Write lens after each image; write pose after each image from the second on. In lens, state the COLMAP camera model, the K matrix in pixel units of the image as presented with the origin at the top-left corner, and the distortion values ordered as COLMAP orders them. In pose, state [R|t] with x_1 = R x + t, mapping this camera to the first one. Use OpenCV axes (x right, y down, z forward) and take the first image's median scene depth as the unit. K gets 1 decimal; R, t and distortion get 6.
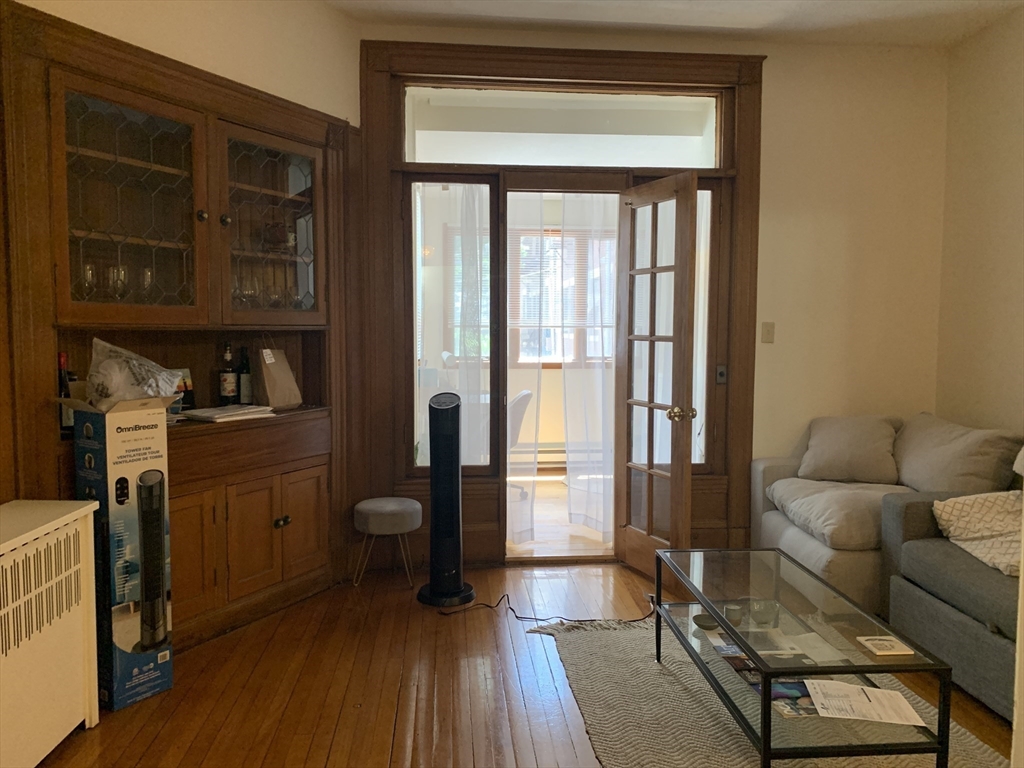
lens RADIAL K [[783.8, 0, 516.6], [0, 783.8, 371.0], [0, 0, 1]] dist [0.060877, -0.098090]
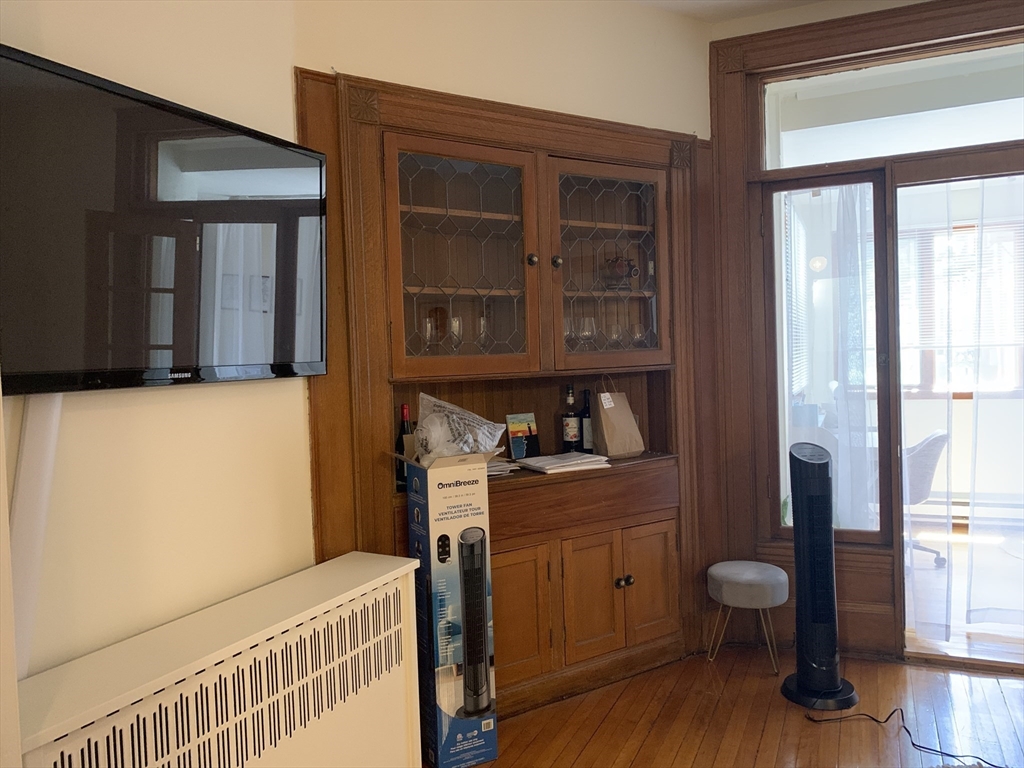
lens RADIAL K [[783.8, 0, 516.6], [0, 783.8, 371.0], [0, 0, 1]] dist [0.060877, -0.098090]
pose [[0.874523, -0.022051, -0.484482, 0.042873], [0.011118, 0.999615, -0.025429, -0.031789], [0.484856, 0.016852, 0.874431, 0.138006]]
